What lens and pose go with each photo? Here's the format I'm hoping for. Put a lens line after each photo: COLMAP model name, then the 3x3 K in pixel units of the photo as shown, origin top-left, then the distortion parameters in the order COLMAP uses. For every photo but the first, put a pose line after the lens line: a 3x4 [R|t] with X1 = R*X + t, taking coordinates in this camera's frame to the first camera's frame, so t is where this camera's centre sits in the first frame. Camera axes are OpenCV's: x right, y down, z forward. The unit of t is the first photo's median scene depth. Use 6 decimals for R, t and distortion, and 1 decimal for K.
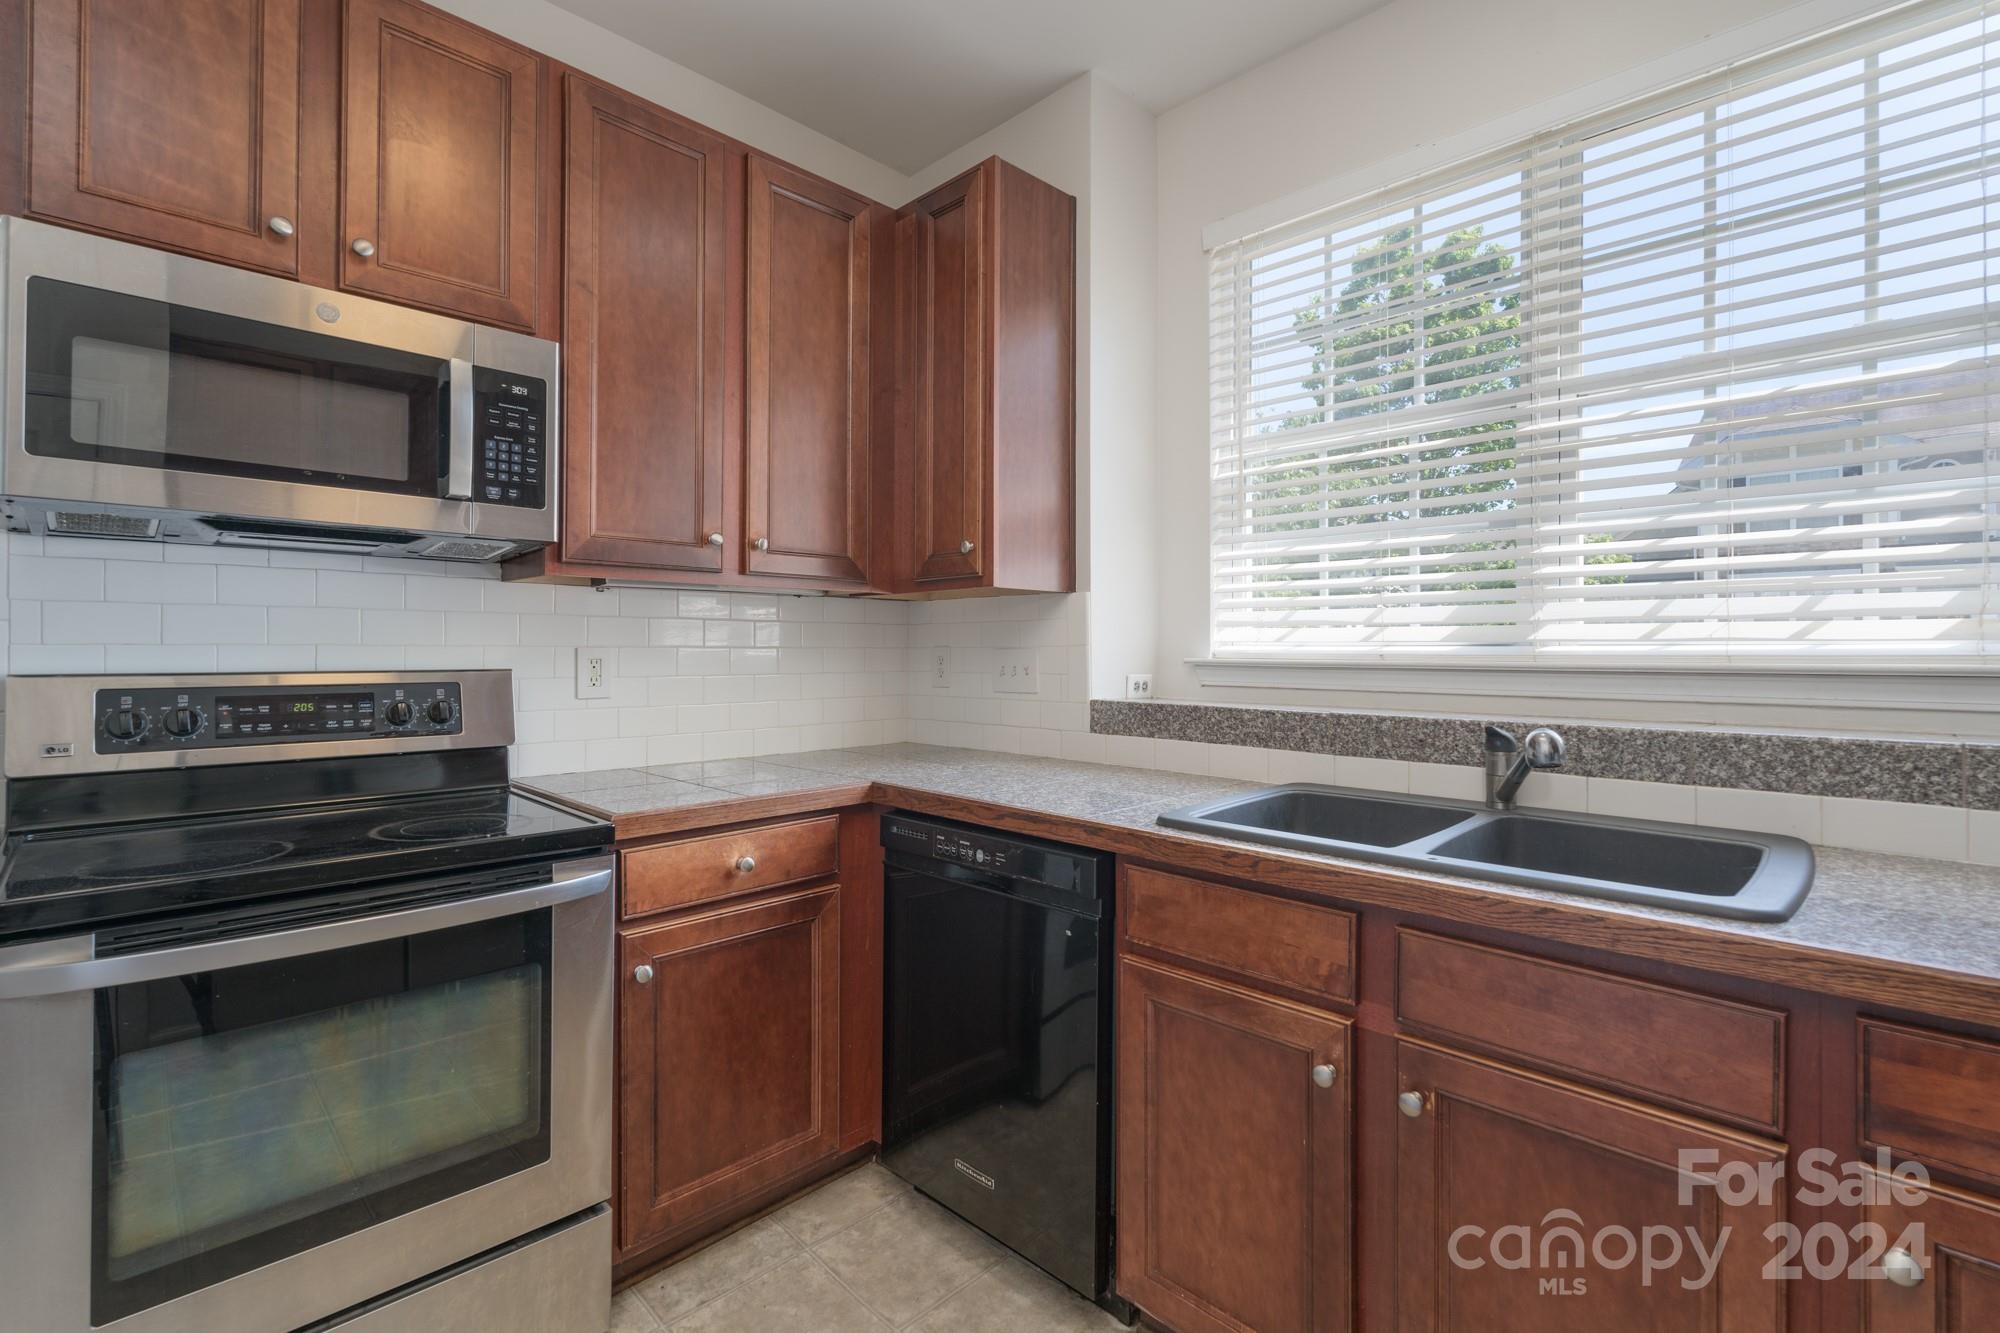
lens RADIAL K [[906.9, 0, 991.0], [0, 906.9, 643.1], [0, 0, 1]] dist [-0.004001, 0.000764]
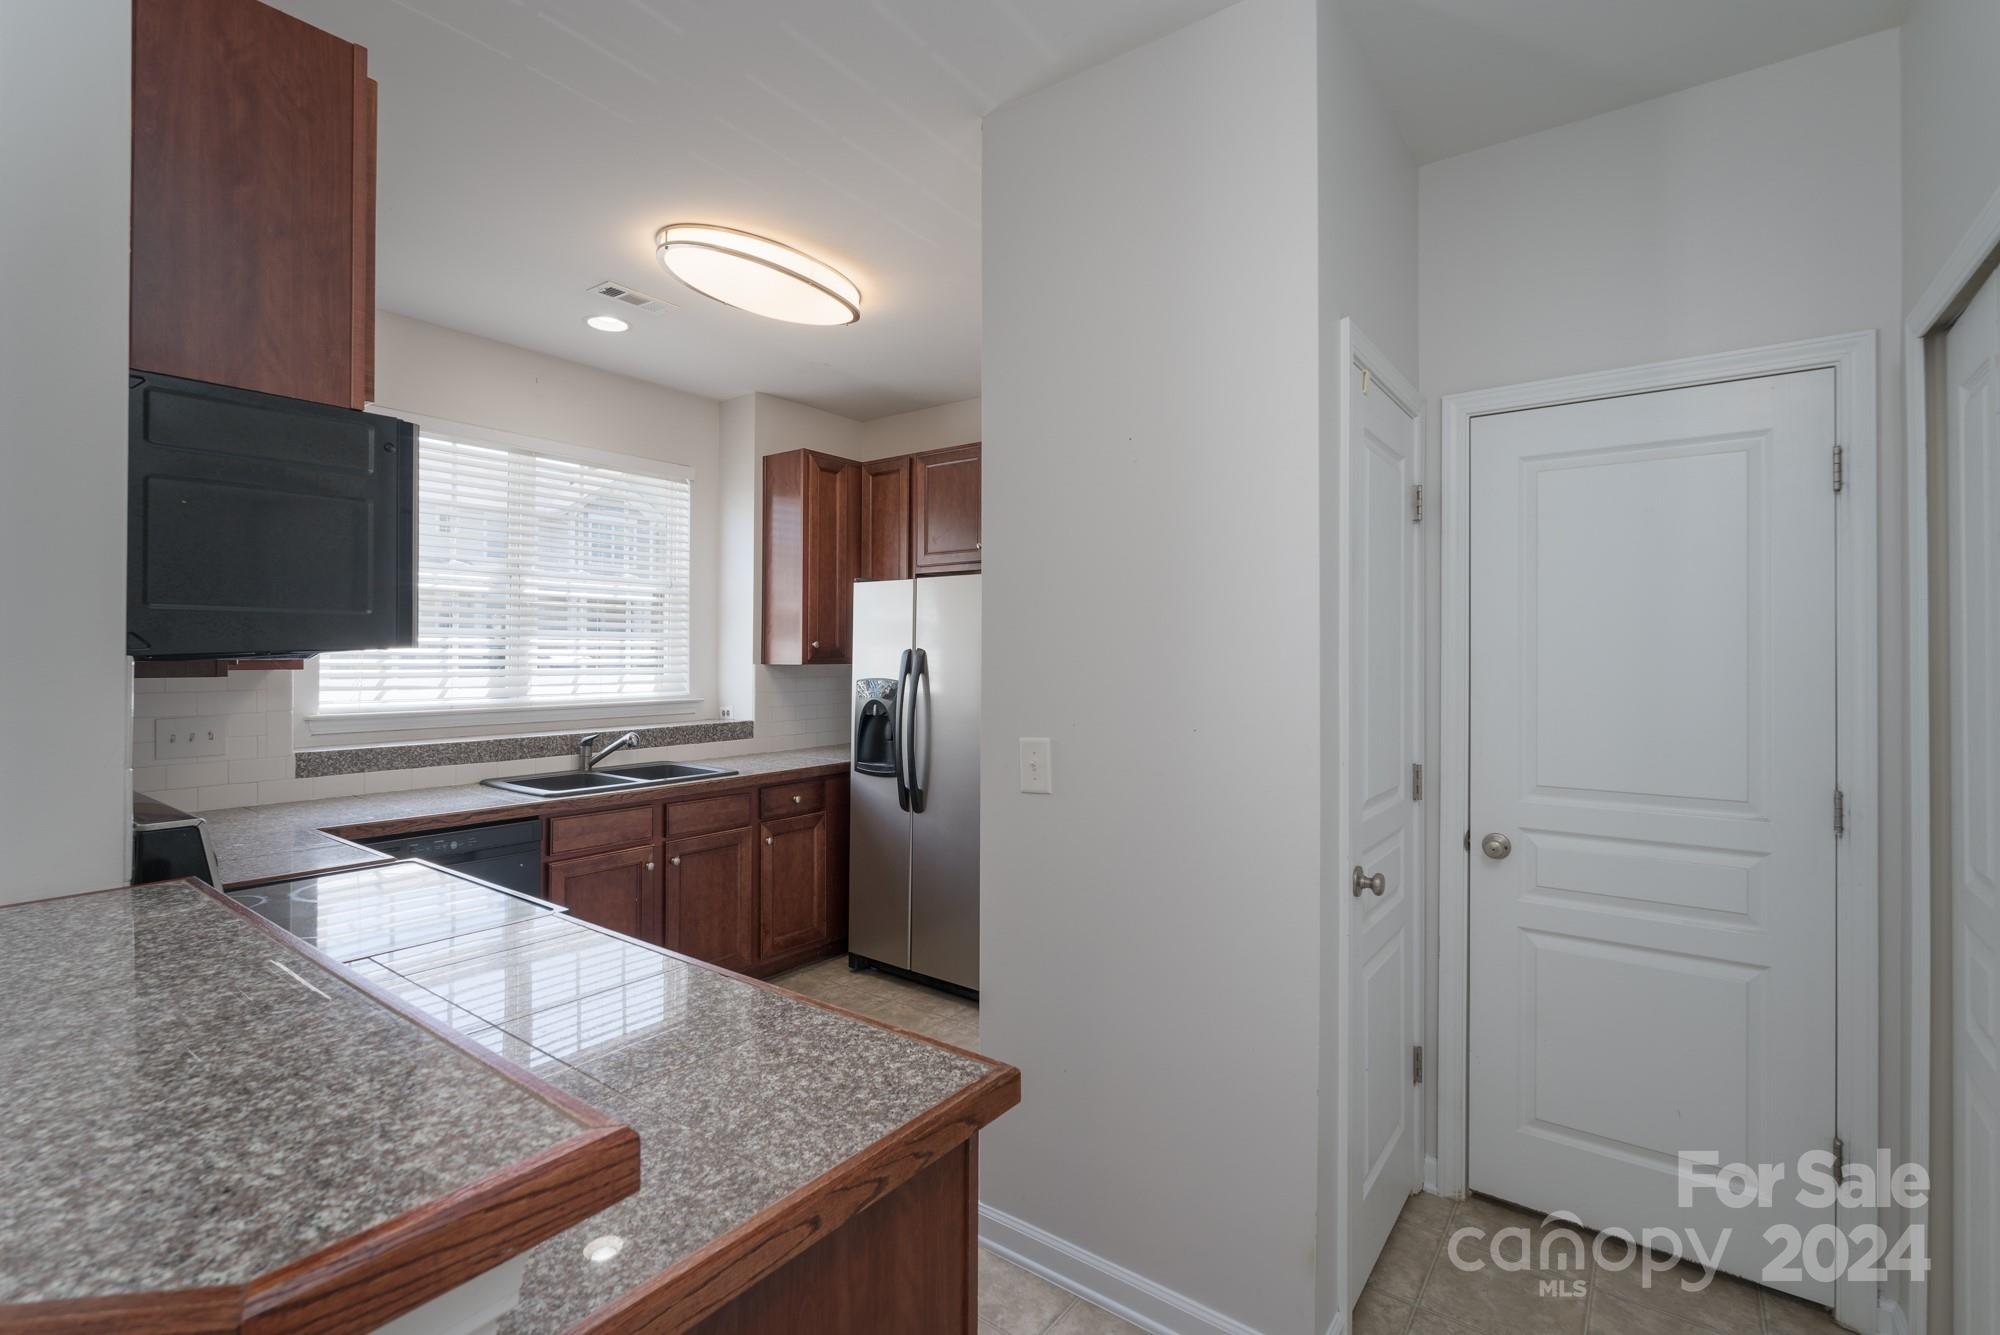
lens RADIAL K [[906.9, 0, 988.2], [0, 906.9, 648.7], [0, 0, 1]] dist [-0.004001, 0.000764]
pose [[-0.137189, 0.005425, 0.990530, -1.605189], [-0.009533, 0.999931, -0.006797, -0.106275], [-0.990499, -0.010375, -0.137128, 0.250845]]
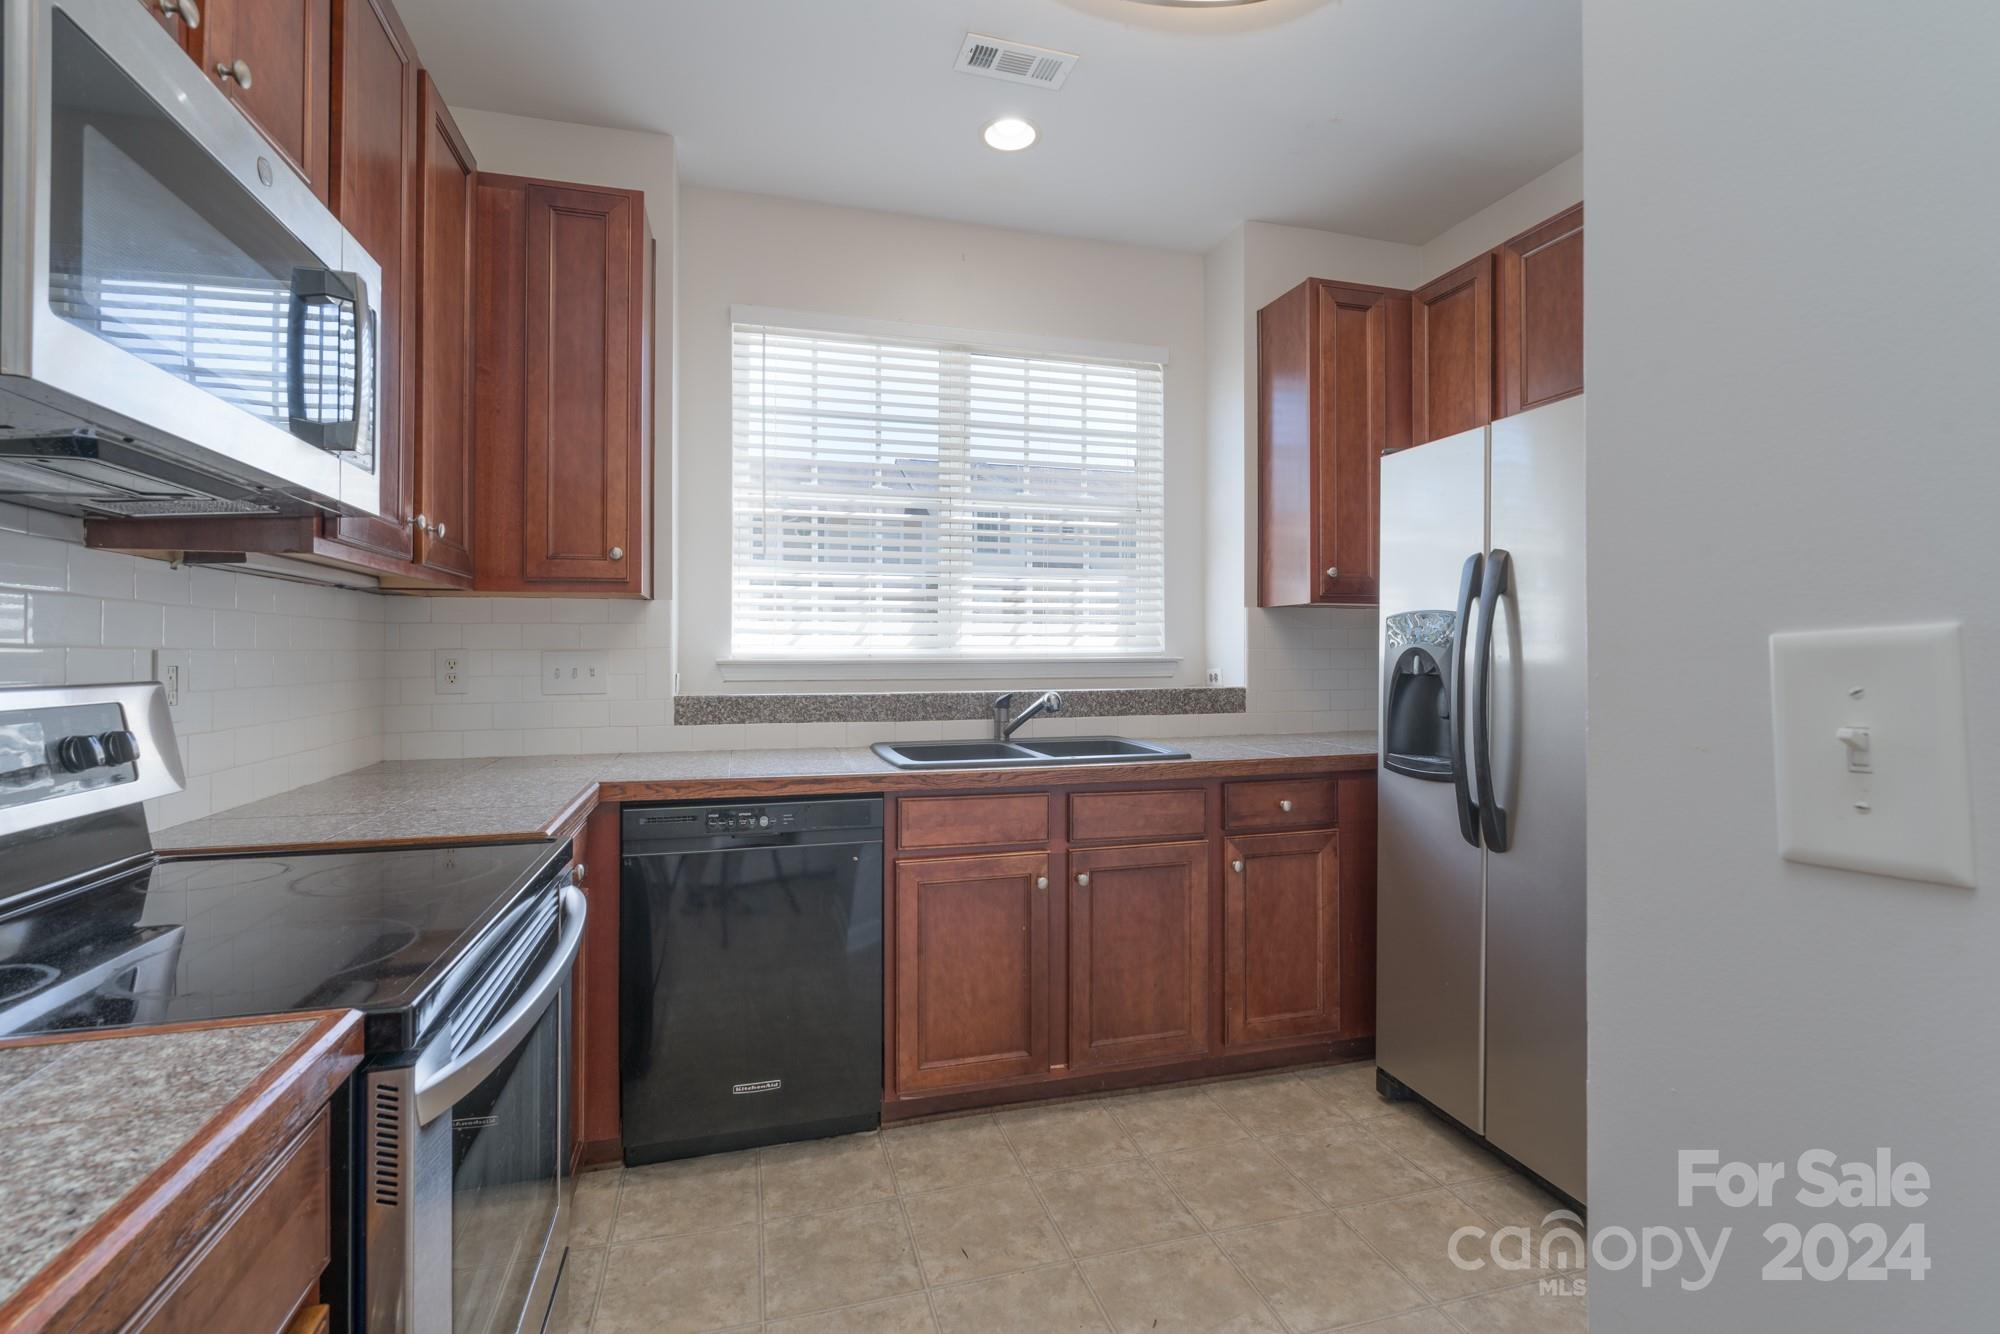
lens RADIAL K [[906.9, 0, 999.5], [0, 906.9, 645.5], [0, 0, 1]] dist [-0.004001, 0.000764]
pose [[0.480675, 0.004245, 0.876889, -0.844783], [-0.003949, 0.999989, -0.002676, 0.001123], [-0.876890, -0.002177, 0.480686, 0.128173]]
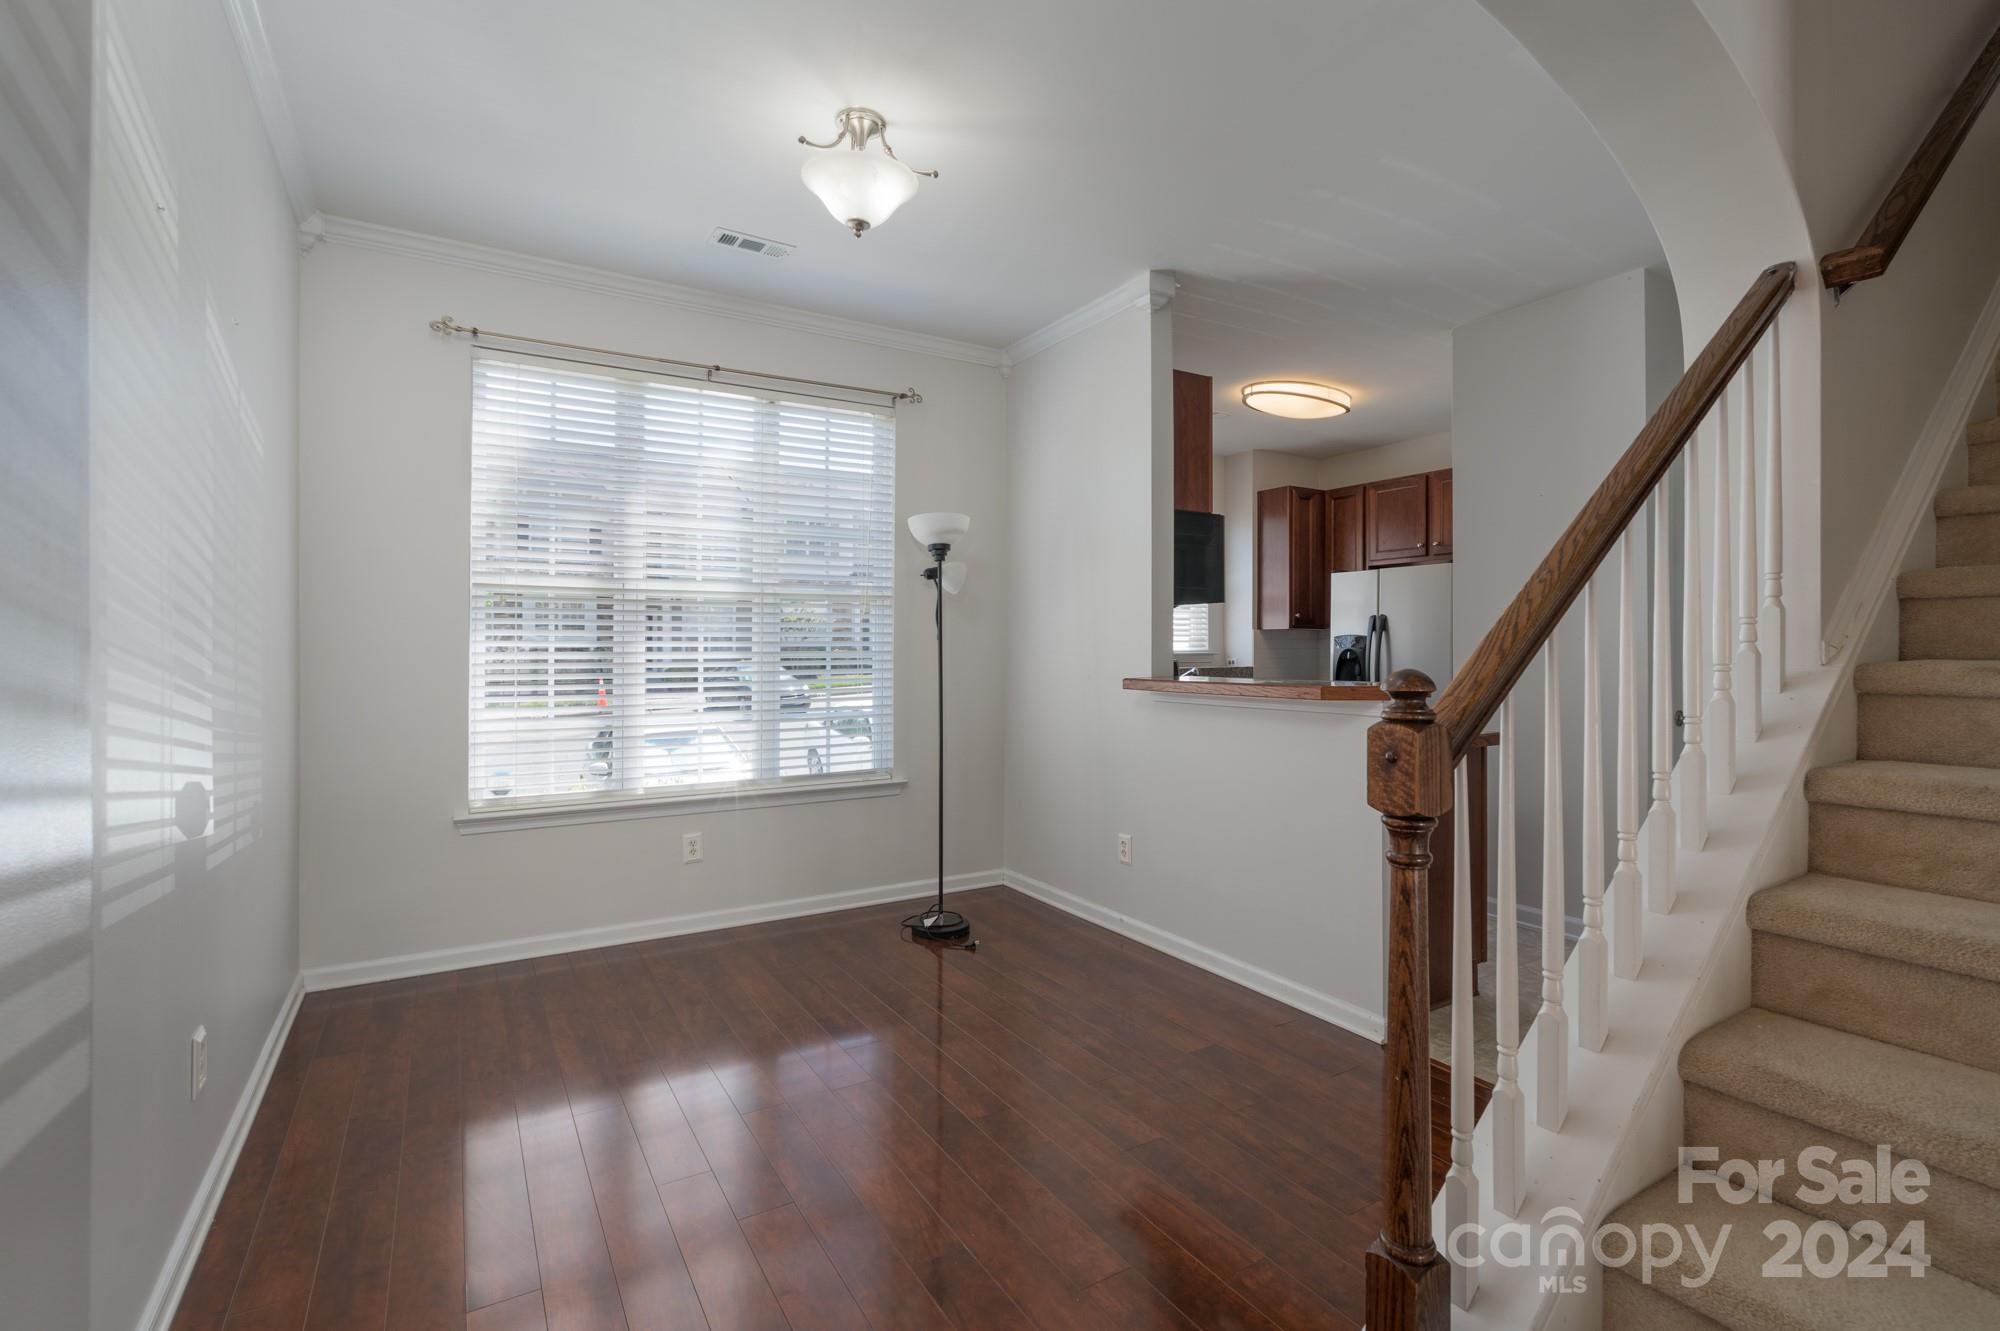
lens RADIAL K [[906.9, 0, 995.4], [0, 906.9, 653.8], [0, 0, 1]] dist [-0.004001, 0.000764]
pose [[0.240491, -0.007694, 0.970621, -2.919292], [-0.005054, 0.999945, 0.009178, -0.006613], [-0.970638, -0.007113, 0.240438, 0.660977]]
